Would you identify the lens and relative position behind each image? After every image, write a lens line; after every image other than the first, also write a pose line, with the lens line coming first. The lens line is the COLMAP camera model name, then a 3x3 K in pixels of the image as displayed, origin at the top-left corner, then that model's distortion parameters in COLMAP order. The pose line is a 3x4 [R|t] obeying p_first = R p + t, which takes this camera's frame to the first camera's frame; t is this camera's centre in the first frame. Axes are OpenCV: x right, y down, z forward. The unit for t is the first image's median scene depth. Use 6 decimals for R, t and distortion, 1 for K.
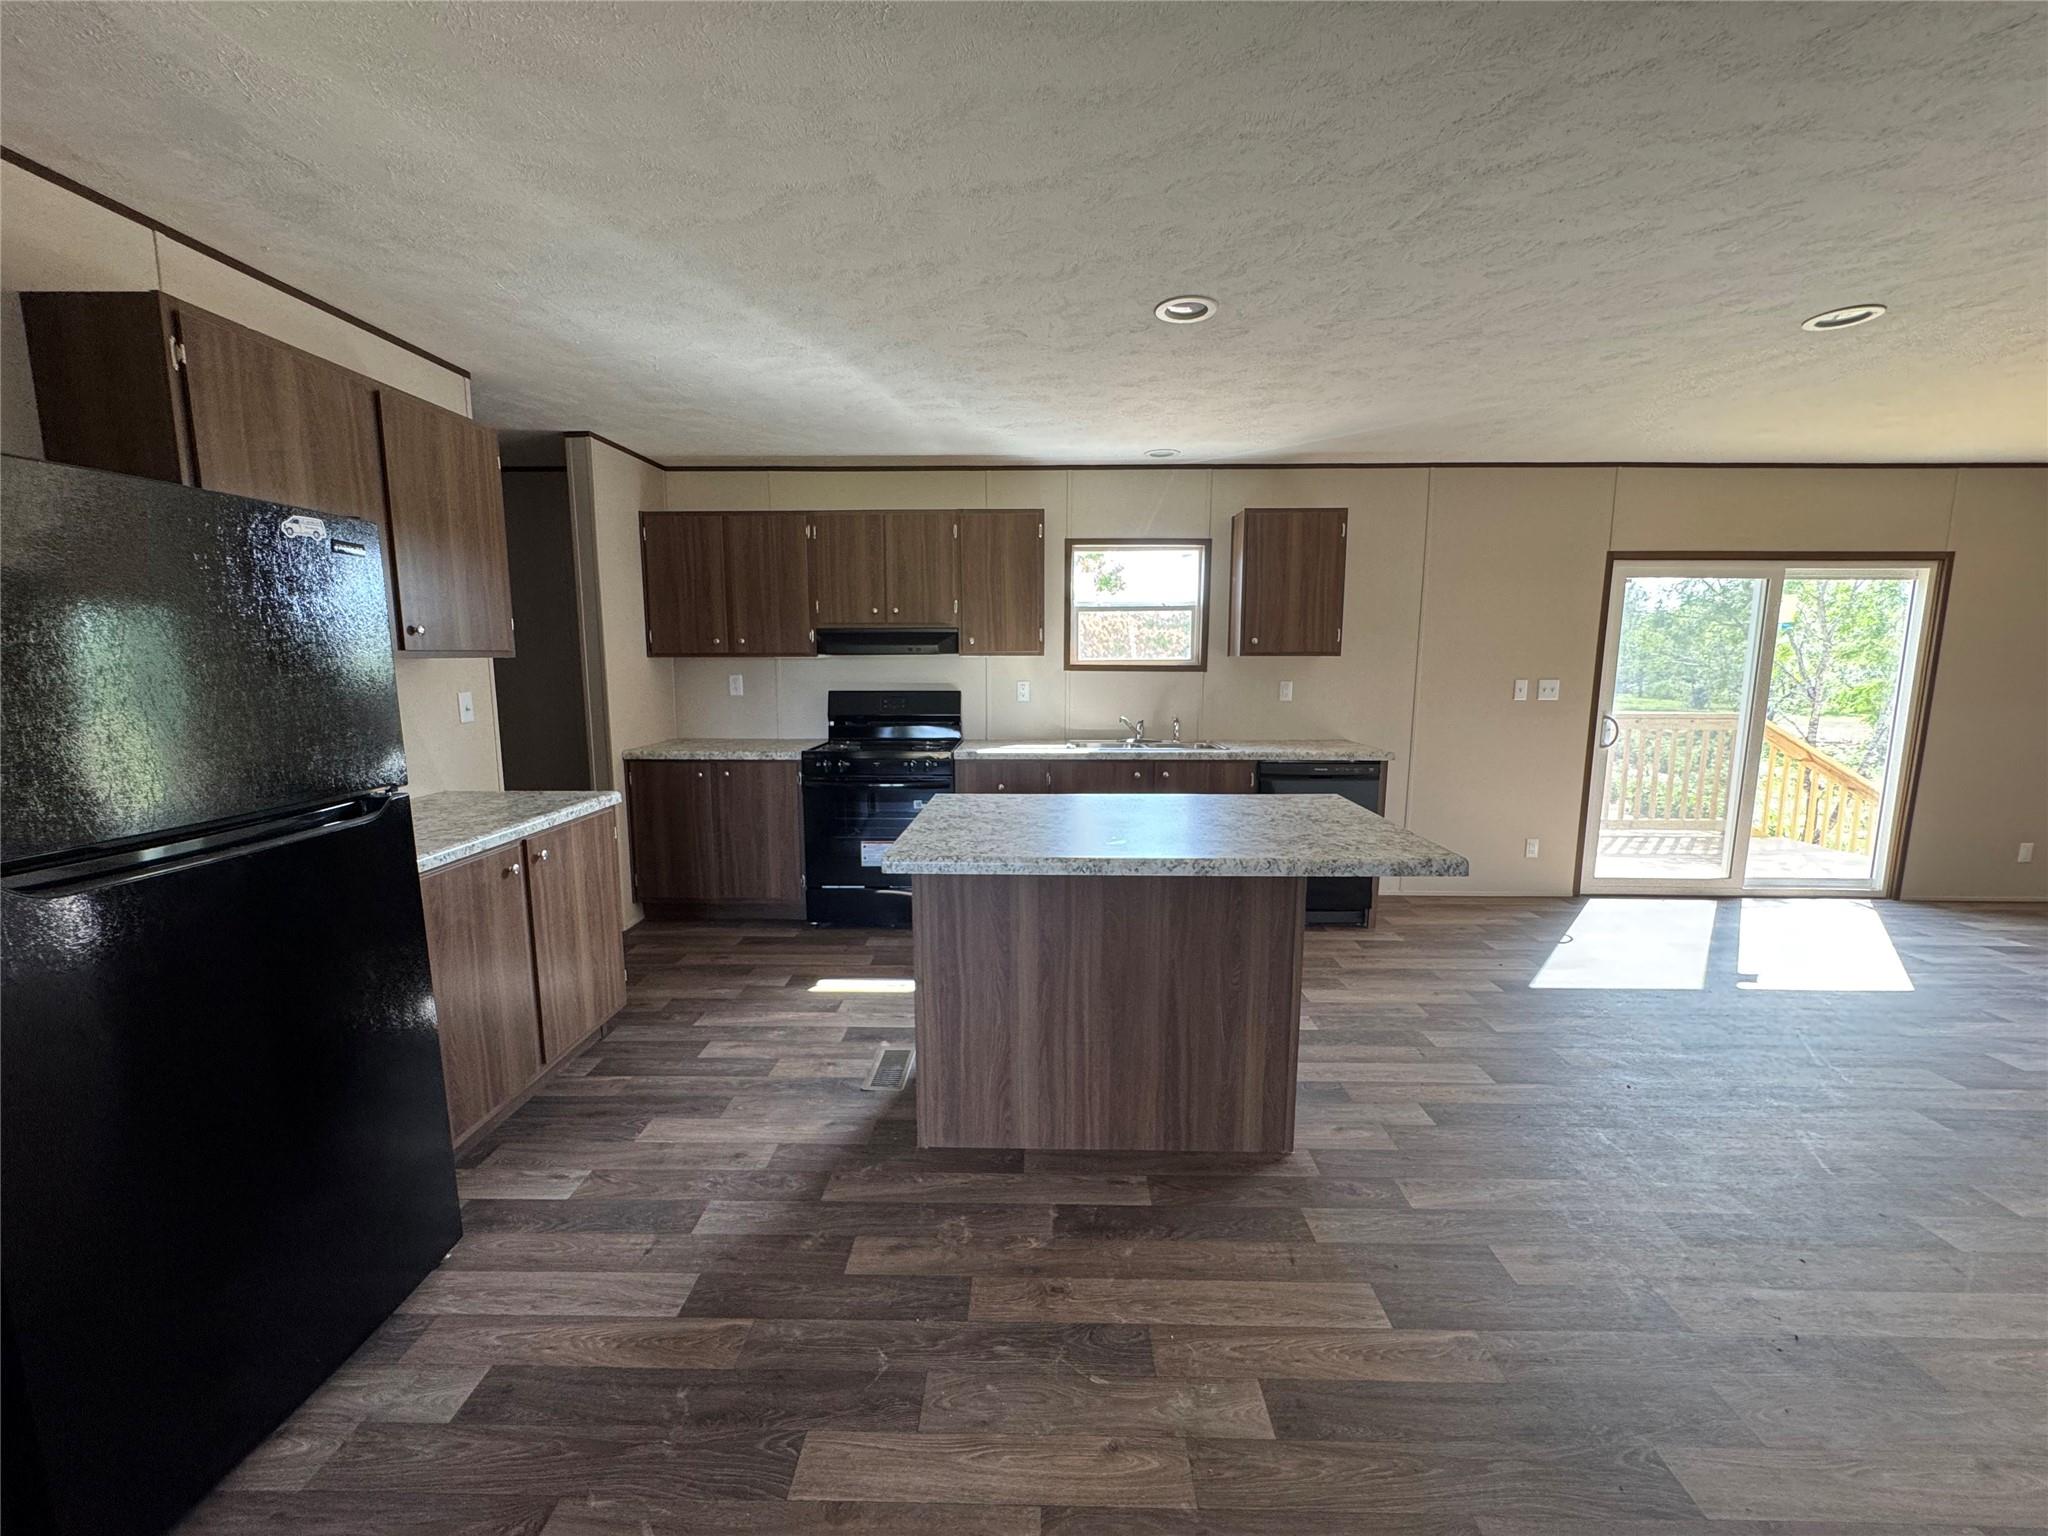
lens RADIAL K [[815.3, 0, 1027.3], [0, 815.3, 765.2], [0, 0, 1]] dist [0.000774, -0.000448]
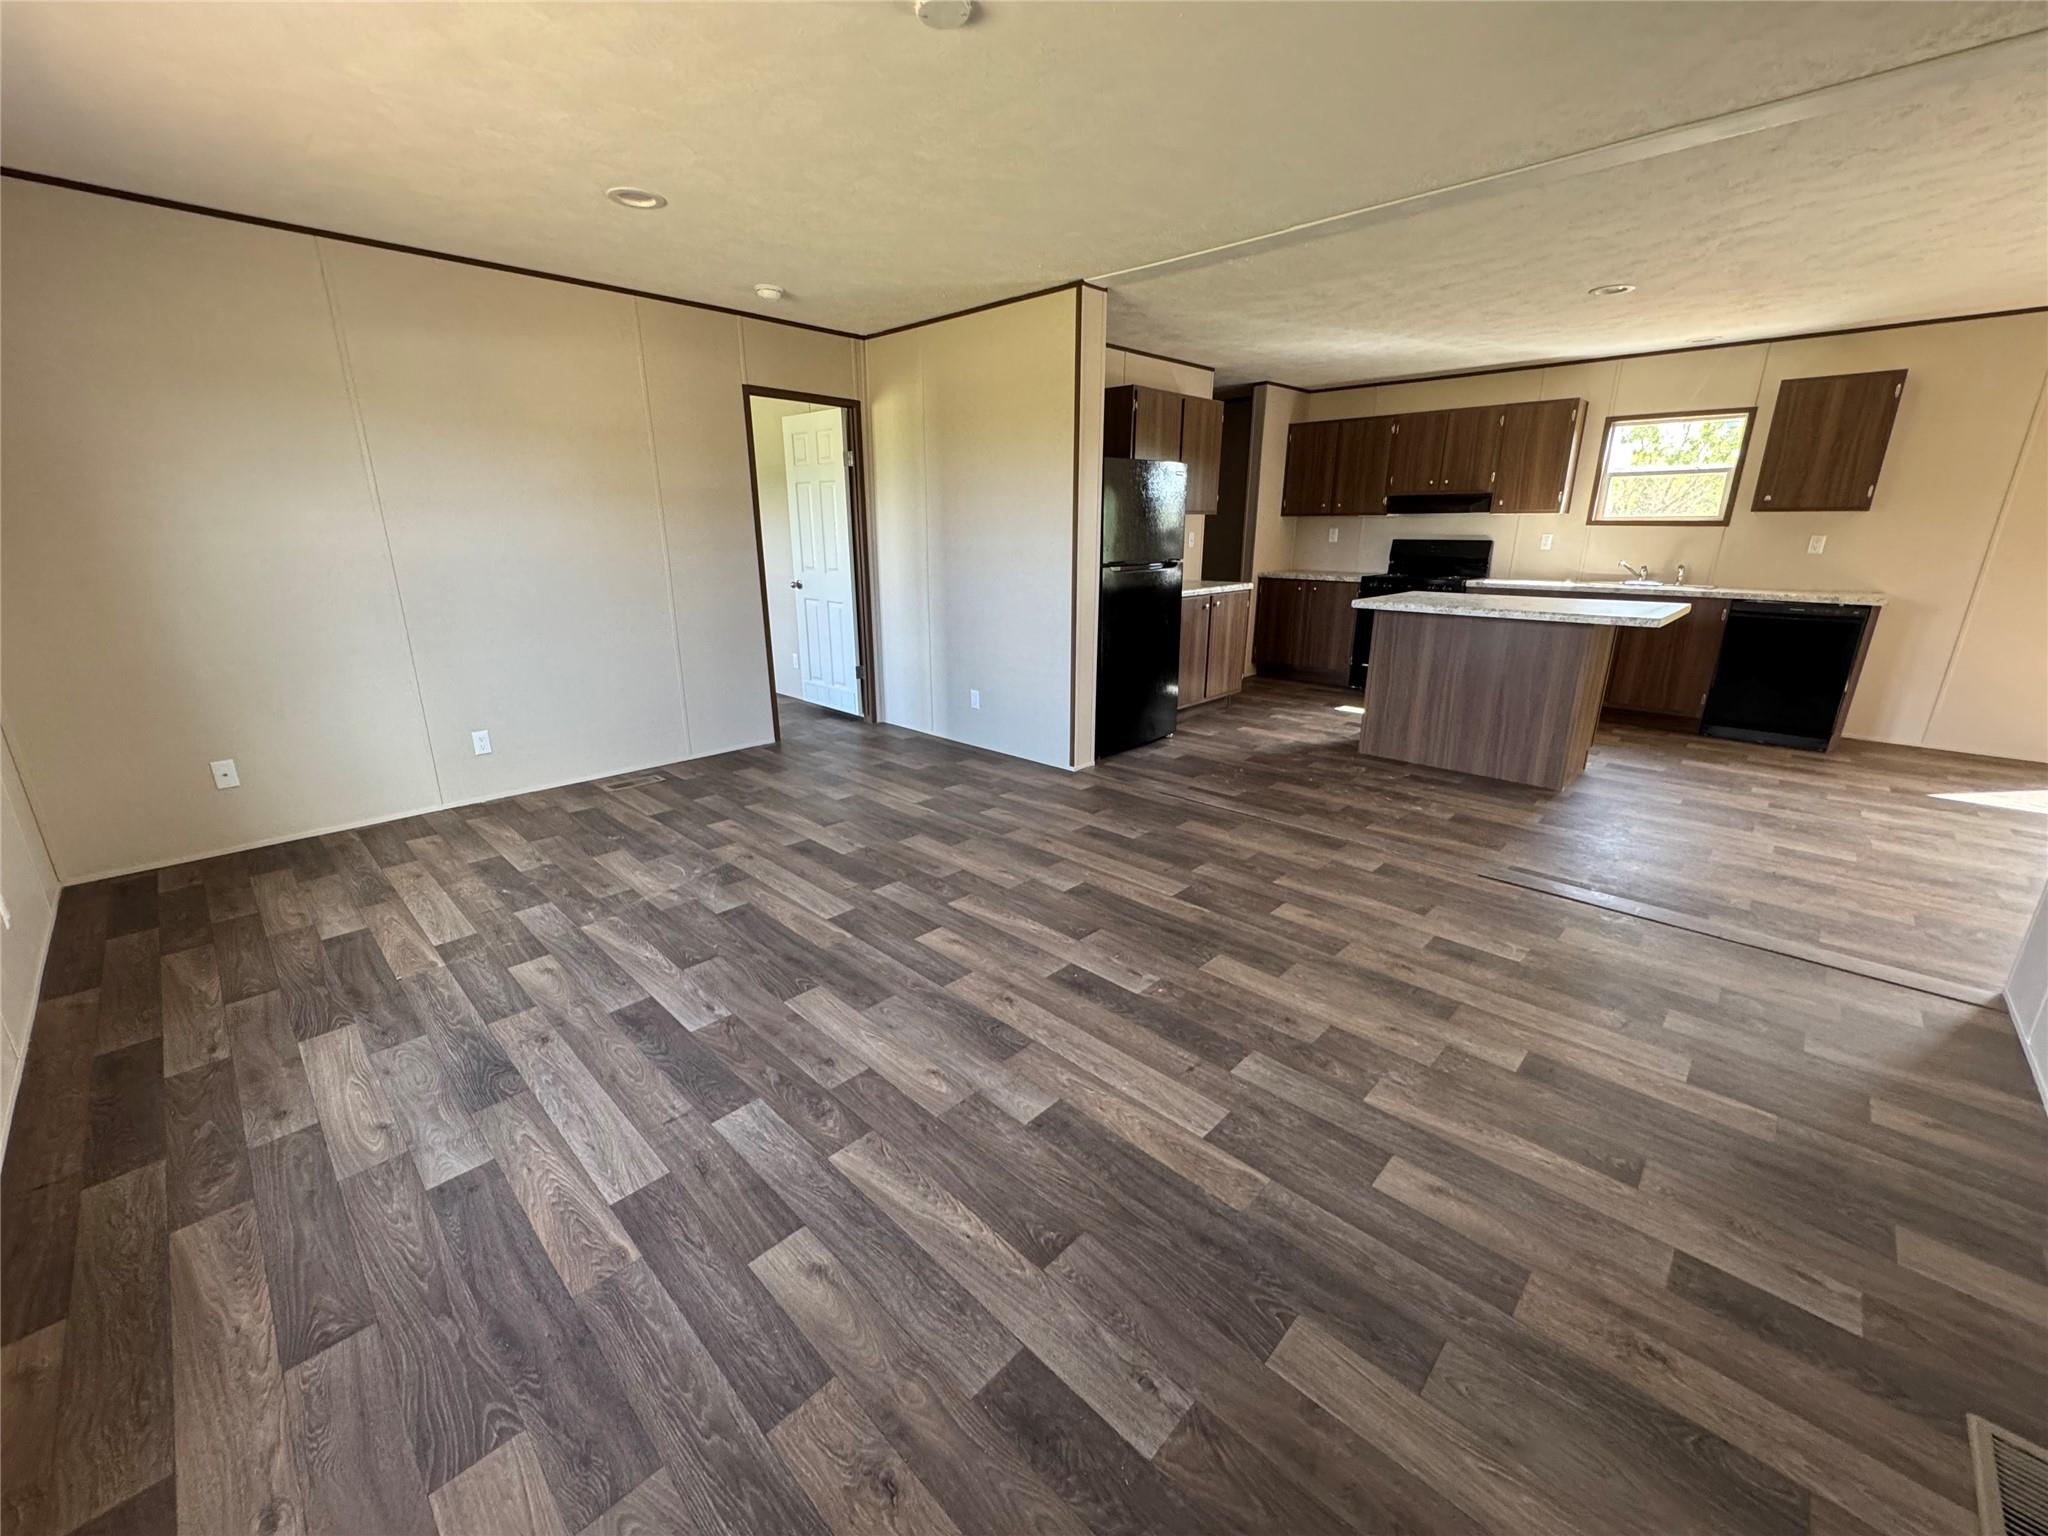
lens RADIAL K [[810.2, 0, 1026.7], [0, 810.2, 761.1], [0, 0, 1]] dist [0.002527, 0.000094]
pose [[0.733010, 0.191587, -0.652680, 0.331411], [-0.091626, 0.978581, 0.184348, 0.099839], [0.674019, -0.075326, 0.734864, -0.606612]]
